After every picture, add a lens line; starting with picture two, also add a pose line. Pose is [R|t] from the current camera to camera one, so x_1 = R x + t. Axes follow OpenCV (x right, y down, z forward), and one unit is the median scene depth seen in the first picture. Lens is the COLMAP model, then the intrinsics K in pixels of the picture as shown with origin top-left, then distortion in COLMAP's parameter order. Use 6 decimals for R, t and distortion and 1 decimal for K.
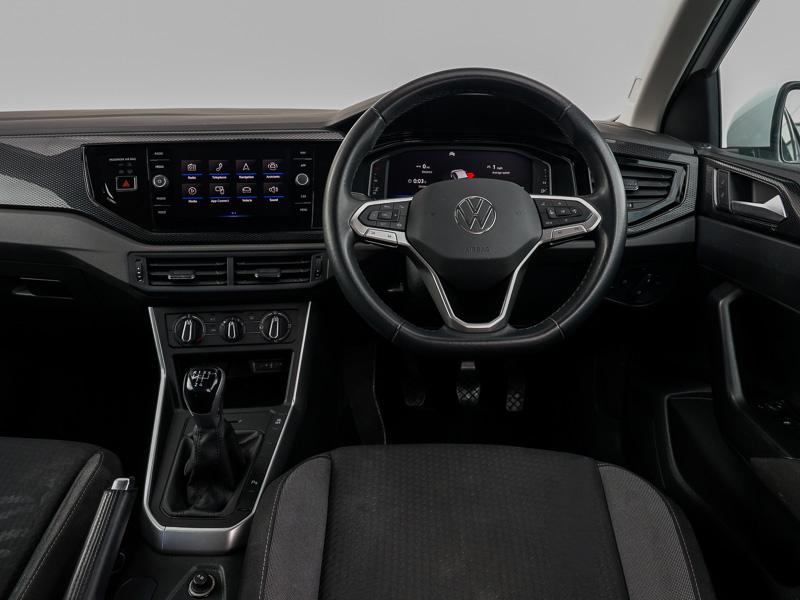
lens RADIAL K [[637.5, 0, 400.0], [0, 637.5, 300.0], [0, 0, 1]] dist [-0.002161, -0.003170]
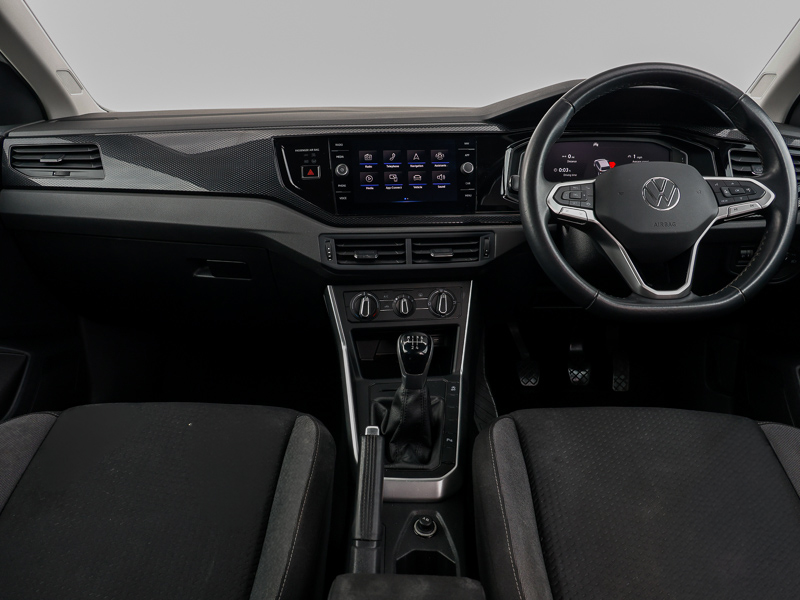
lens RADIAL K [[637.5, 0, 400.0], [0, 637.5, 300.0], [0, 0, 1]] dist [-0.002161, -0.003170]
pose [[0.999972, -0.006863, -0.003134, -0.281850], [0.006822, 0.999891, -0.013079, 0.053424], [0.003223, 0.013057, 0.999910, -0.093184]]
